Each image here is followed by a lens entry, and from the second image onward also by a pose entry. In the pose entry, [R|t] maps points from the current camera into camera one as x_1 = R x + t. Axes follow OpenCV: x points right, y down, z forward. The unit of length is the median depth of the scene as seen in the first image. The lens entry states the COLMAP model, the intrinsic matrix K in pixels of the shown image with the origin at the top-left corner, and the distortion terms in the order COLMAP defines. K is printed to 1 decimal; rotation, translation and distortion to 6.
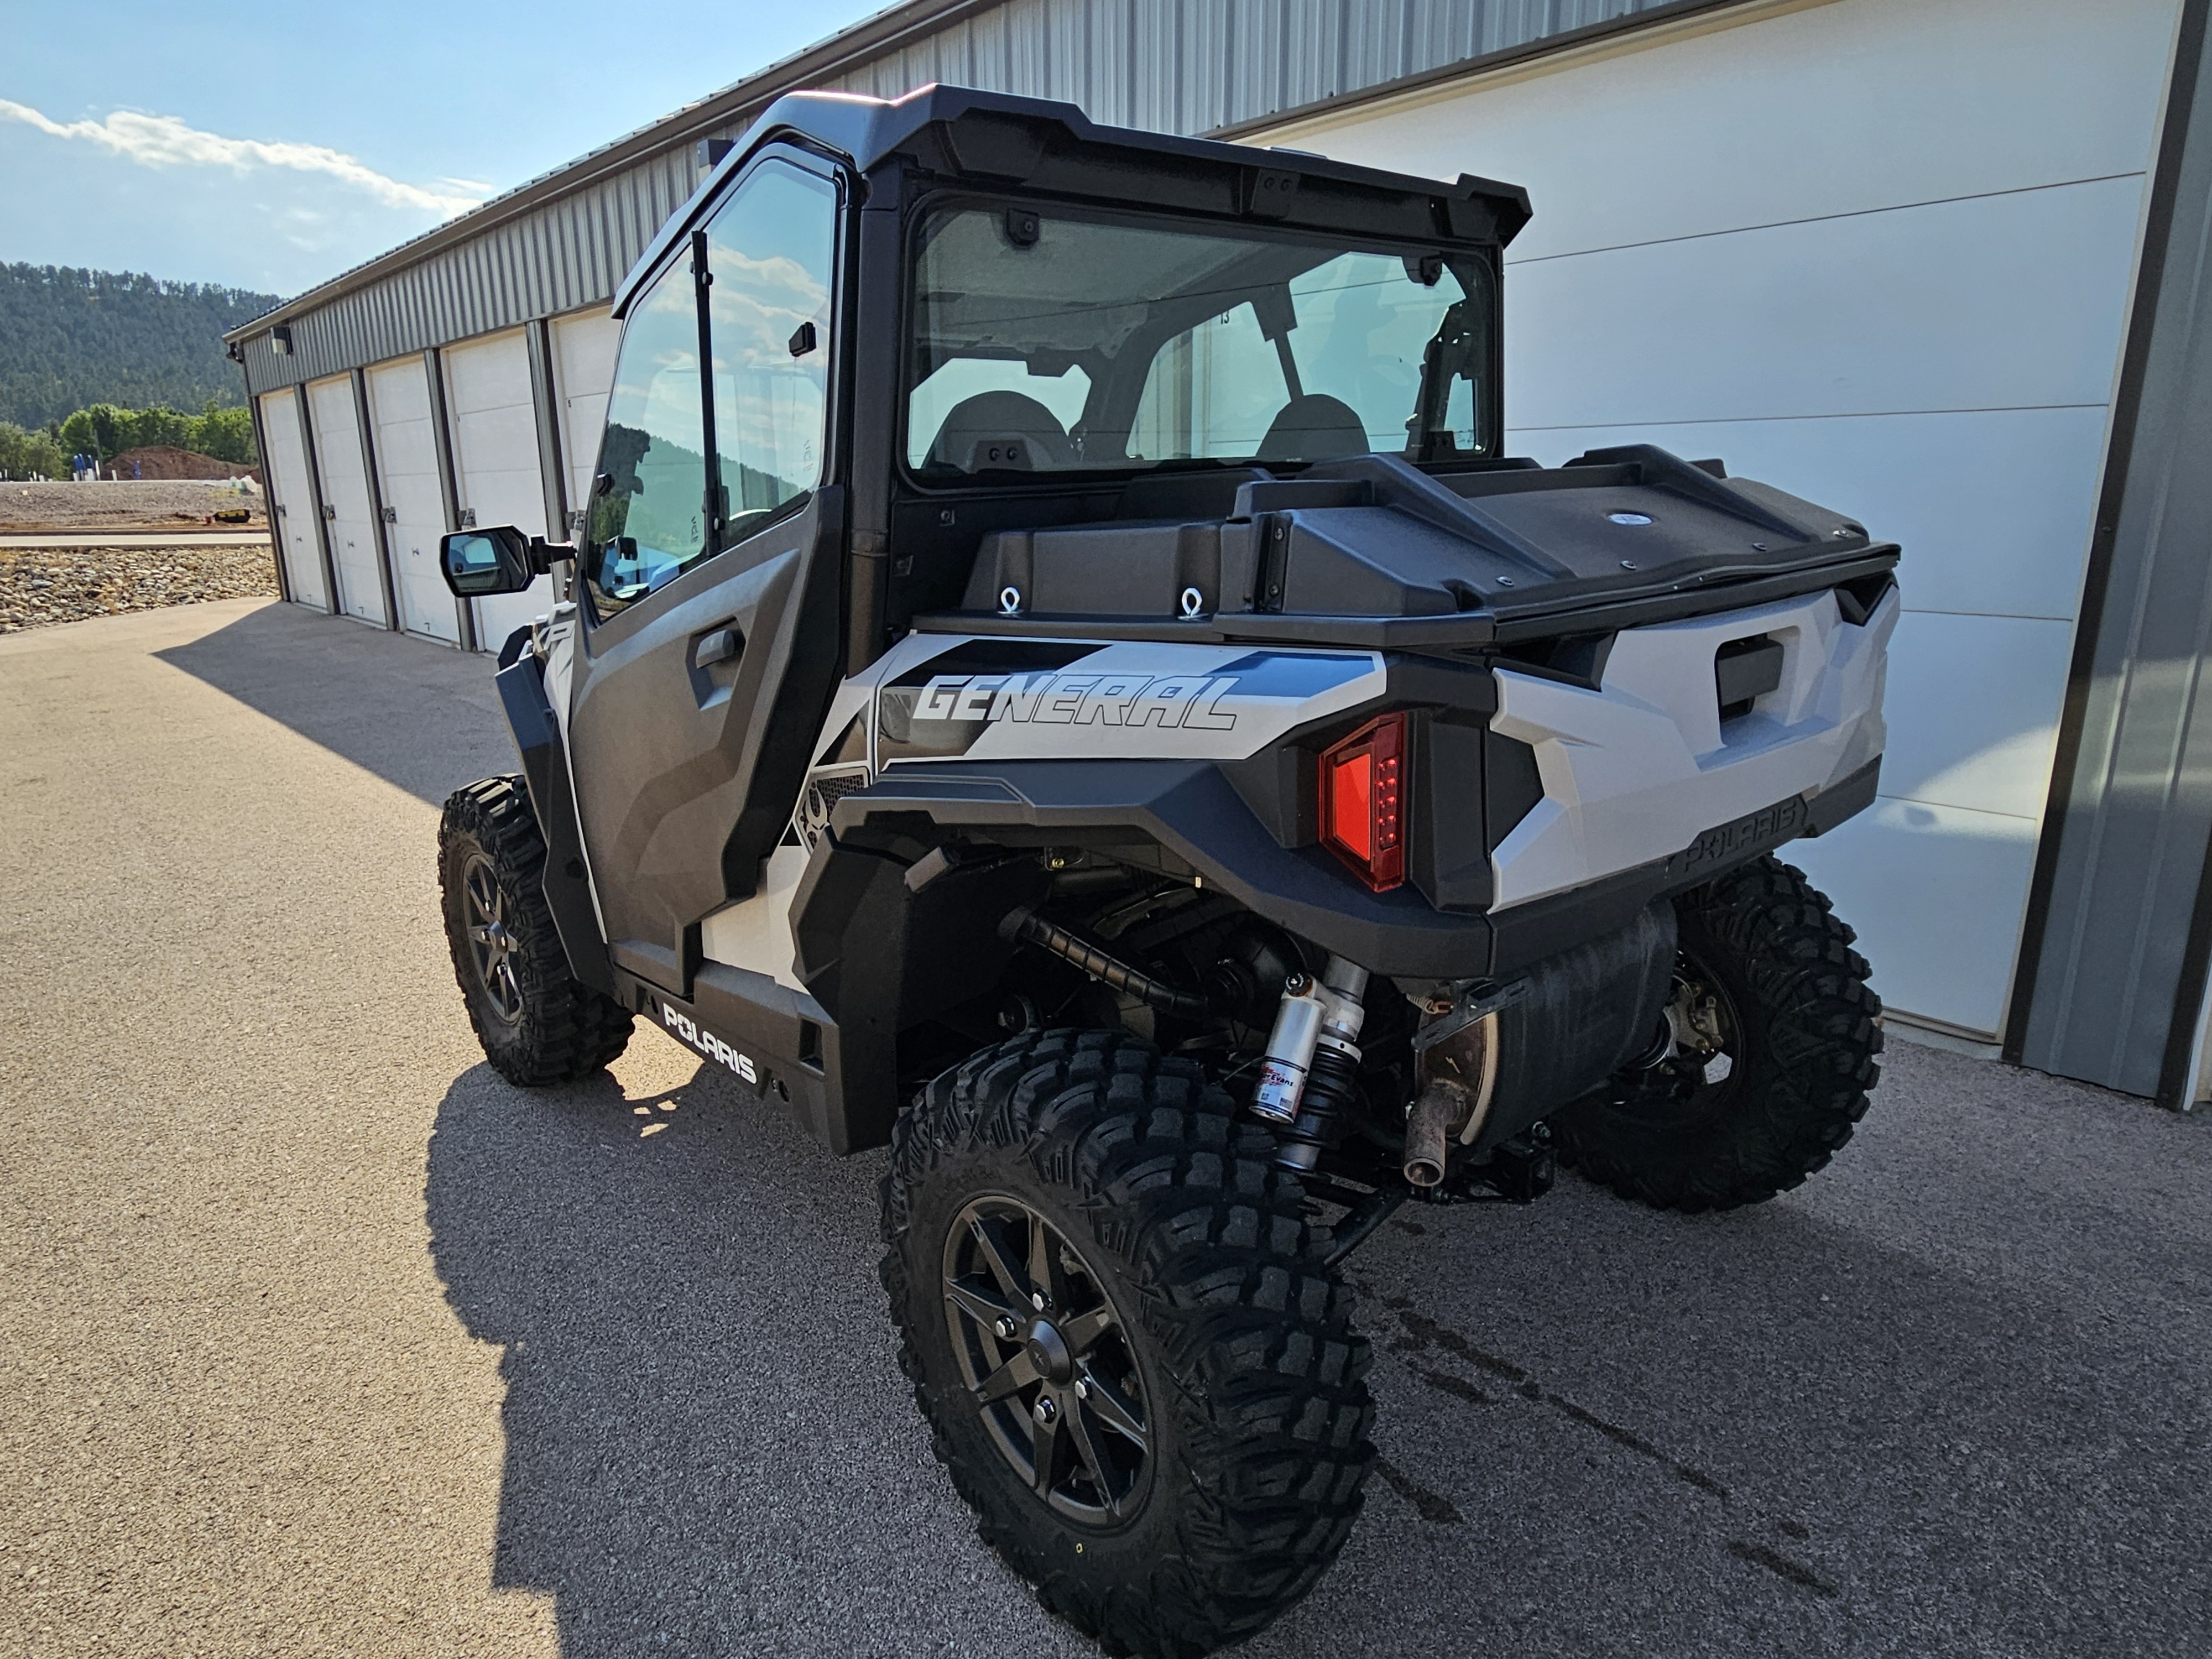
lens RADIAL K [[1356.4, 0, 1093.2], [0, 1356.4, 815.9], [0, 0, 1]] dist [0.002223, 0.001484]
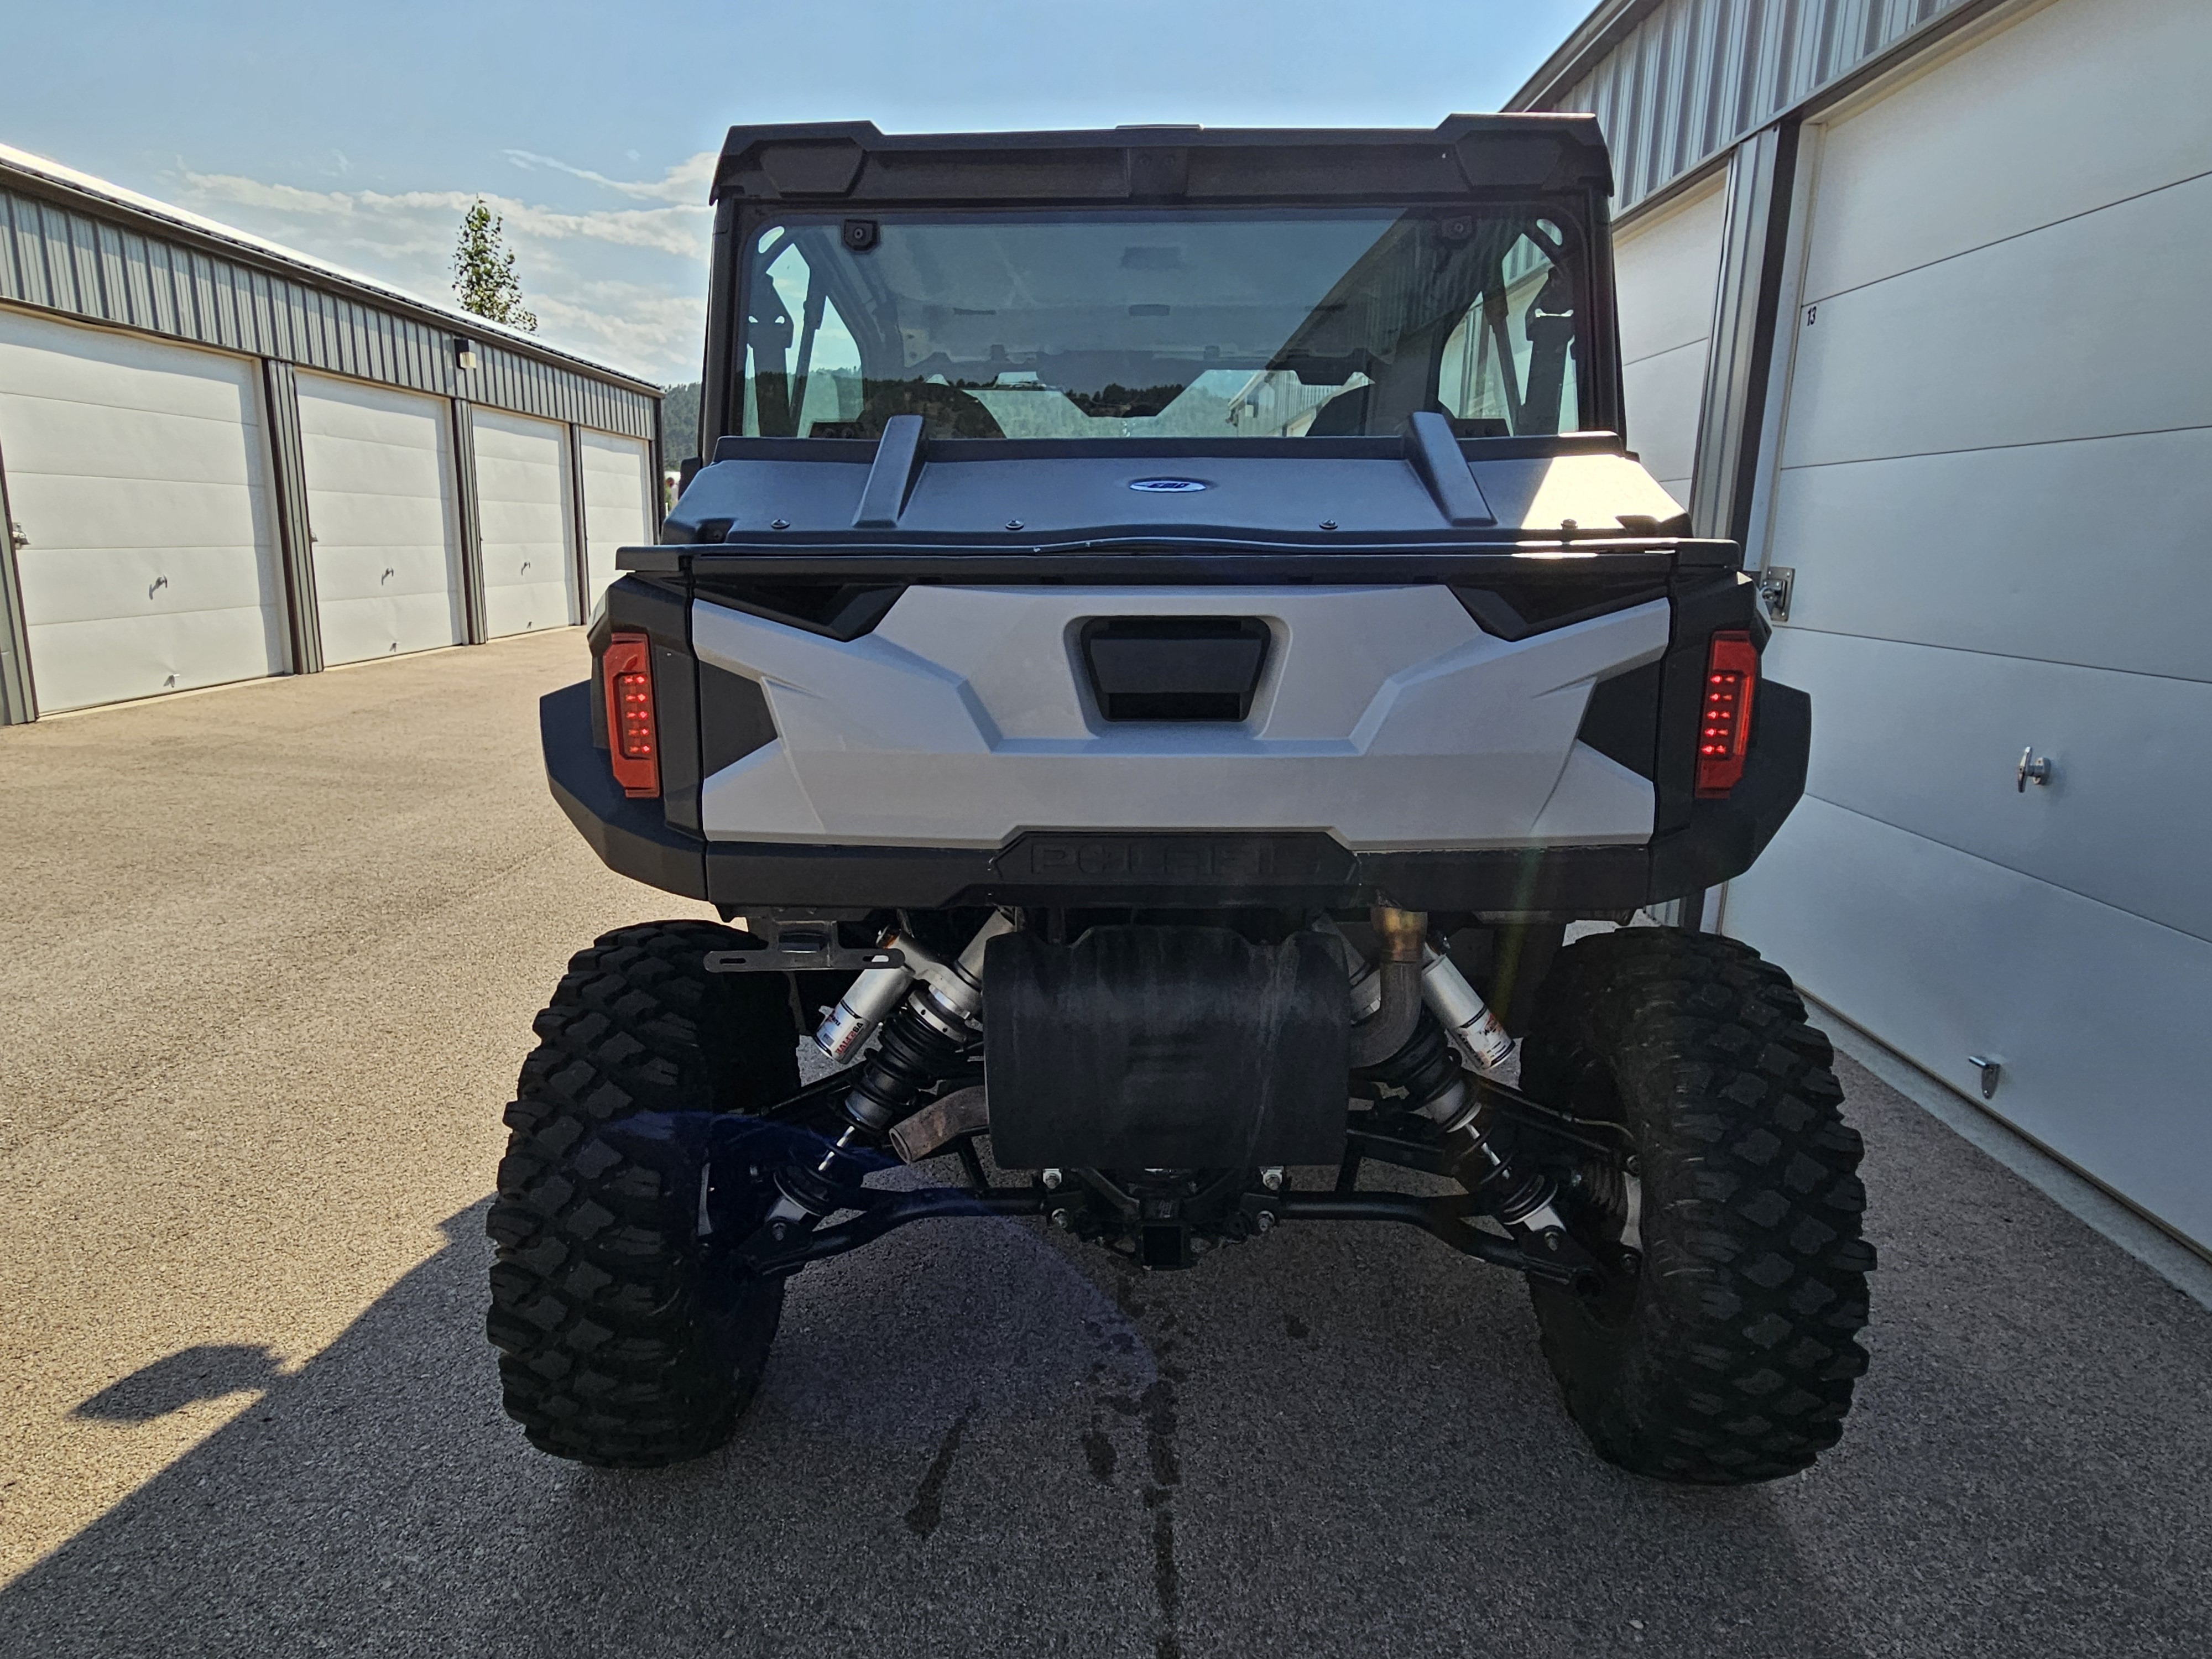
lens RADIAL K [[1356.4, 0, 1093.2], [0, 1356.4, 815.9], [0, 0, 1]] dist [0.002223, 0.001484]
pose [[0.743289, 0.169287, -0.647197, 0.938051], [-0.194814, 0.980296, 0.032677, -0.030778], [0.639976, 0.101795, 0.761622, 0.318783]]
